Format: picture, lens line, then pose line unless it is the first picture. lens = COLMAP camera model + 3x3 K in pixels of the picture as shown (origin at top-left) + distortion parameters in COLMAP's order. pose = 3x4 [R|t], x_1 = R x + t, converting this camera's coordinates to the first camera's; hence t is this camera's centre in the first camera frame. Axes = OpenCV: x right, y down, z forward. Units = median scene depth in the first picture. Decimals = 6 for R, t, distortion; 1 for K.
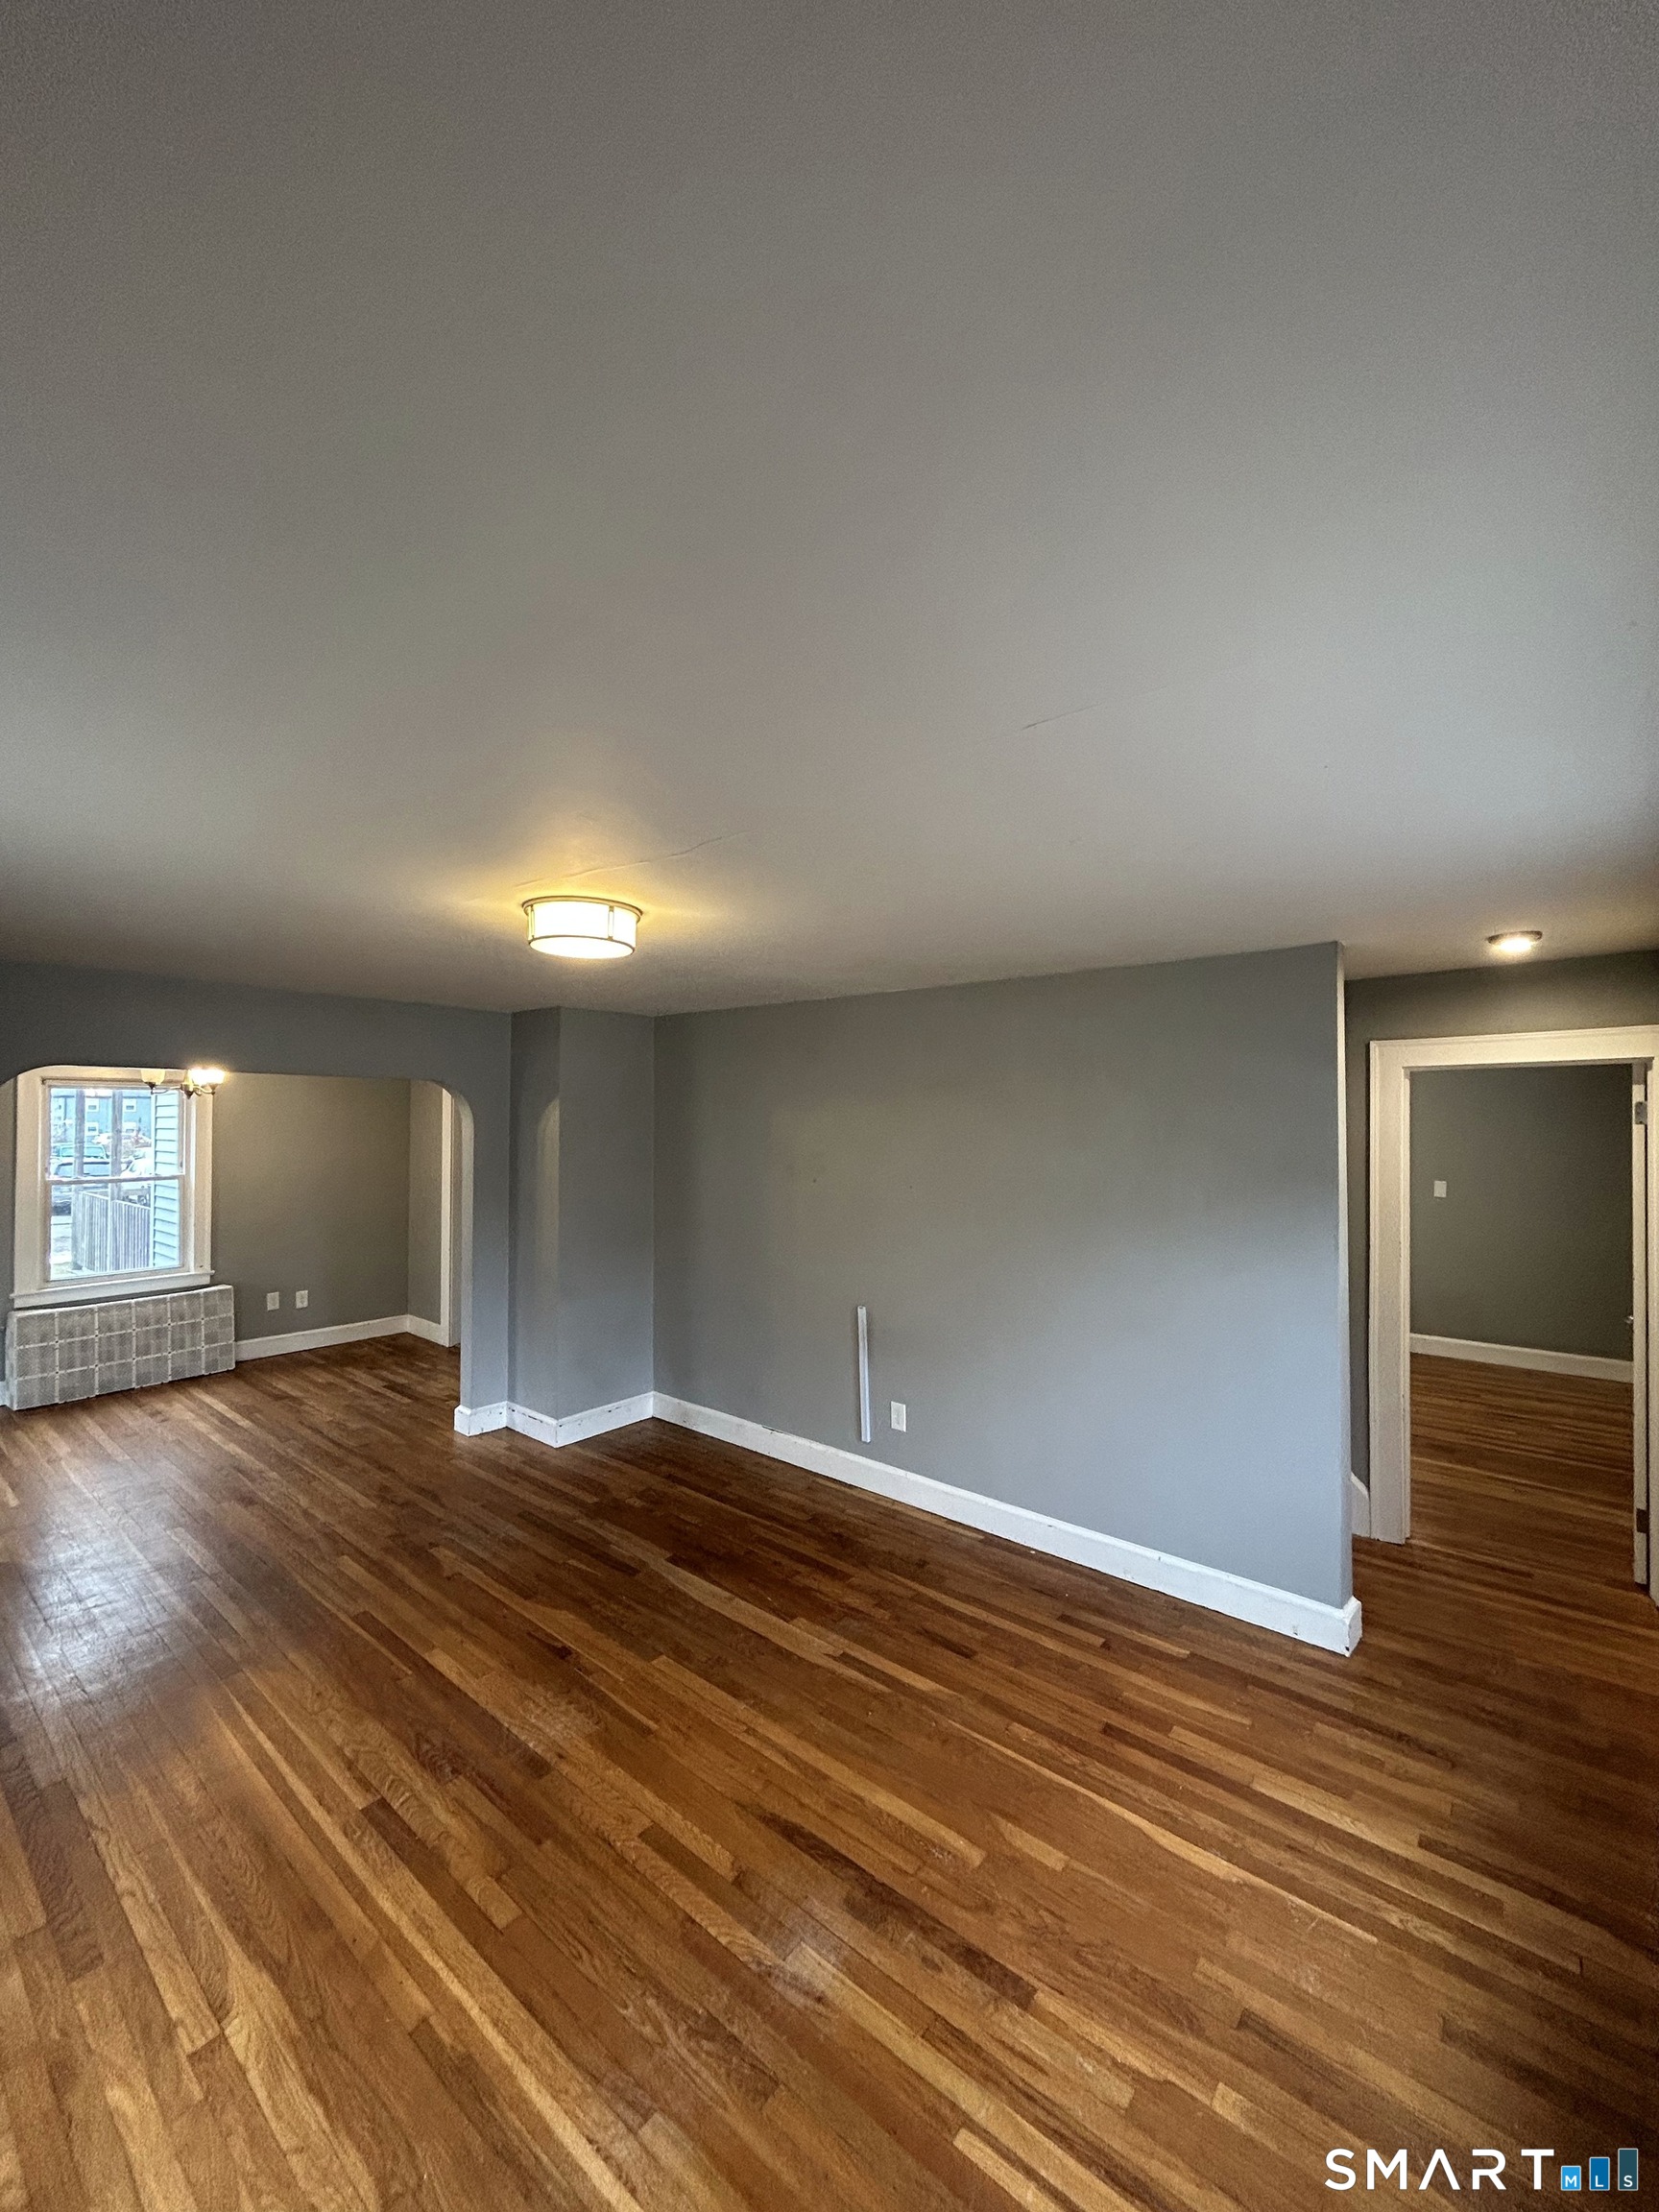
lens RADIAL K [[879.4, 0, 824.4], [0, 879.4, 1112.4], [0, 0, 1]] dist [-0.000608, 0.000079]
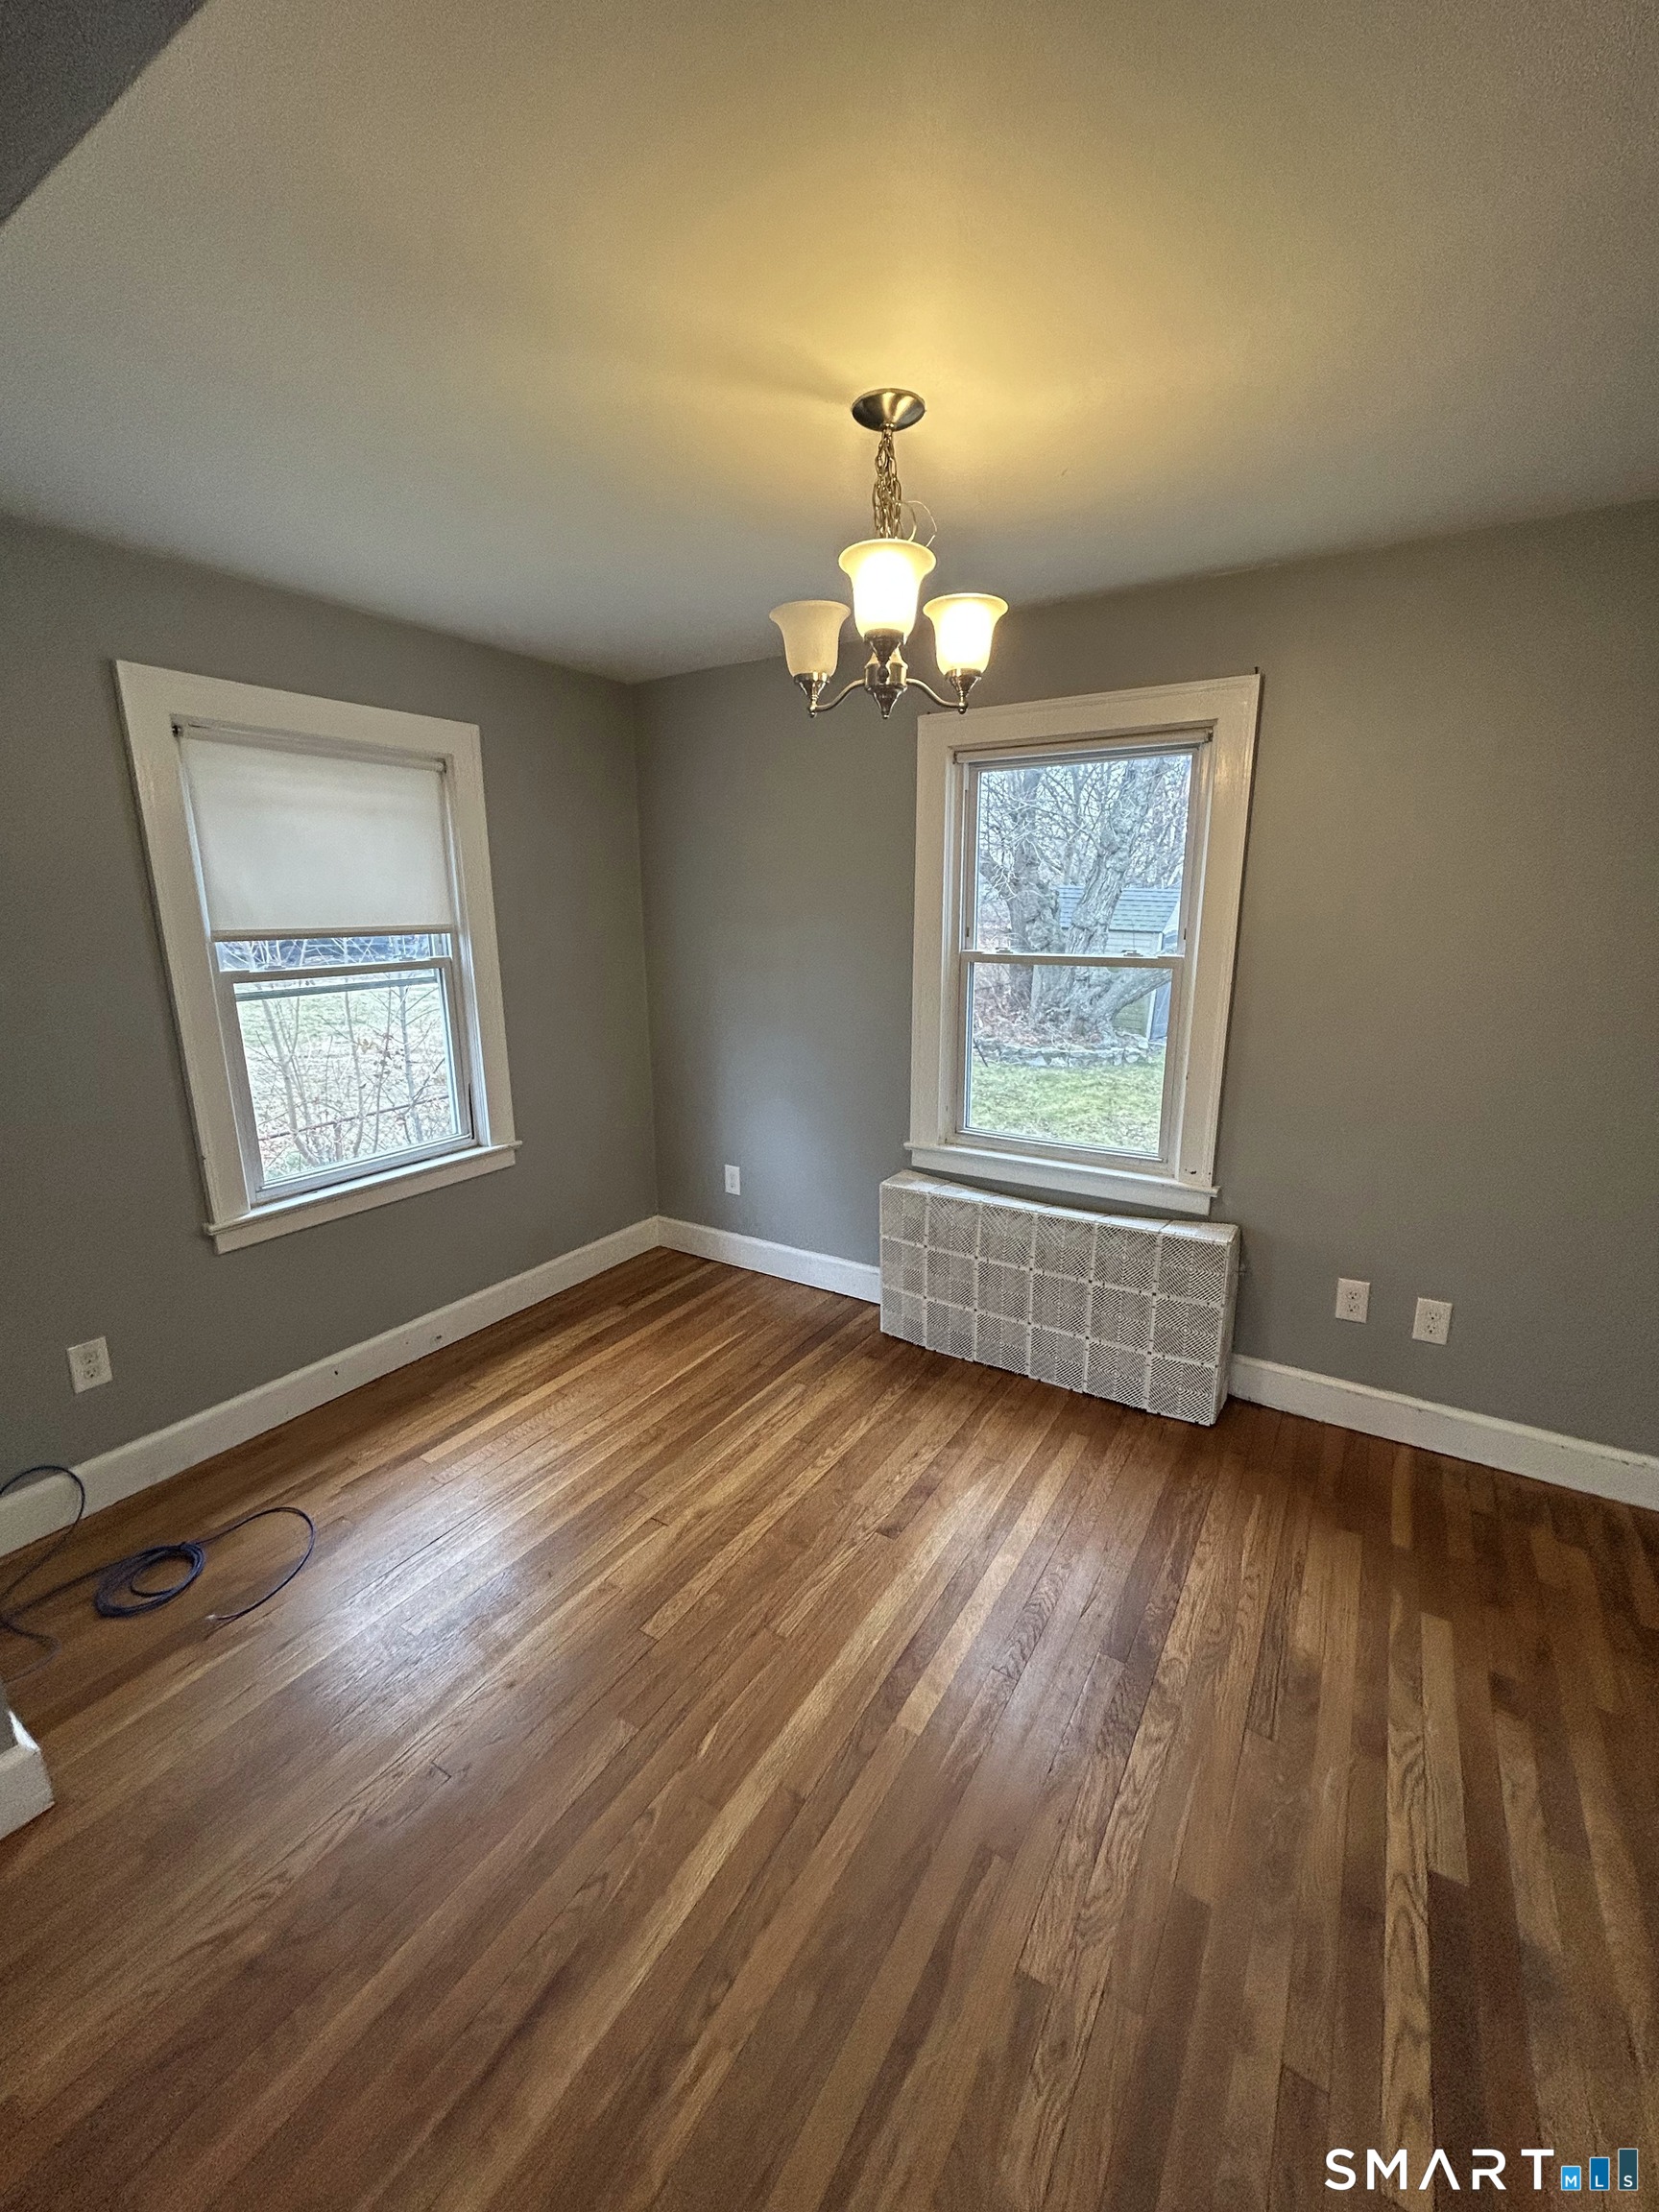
lens RADIAL K [[888.5, 0, 826.5], [0, 888.5, 1105.5], [0, 0, 1]] dist [-0.000332, 0.000617]
pose [[0.140630, 0.222271, -0.964790, -0.675302], [0.015090, 0.973879, 0.226564, 0.084748], [0.989947, -0.046420, 0.133603, 1.631400]]
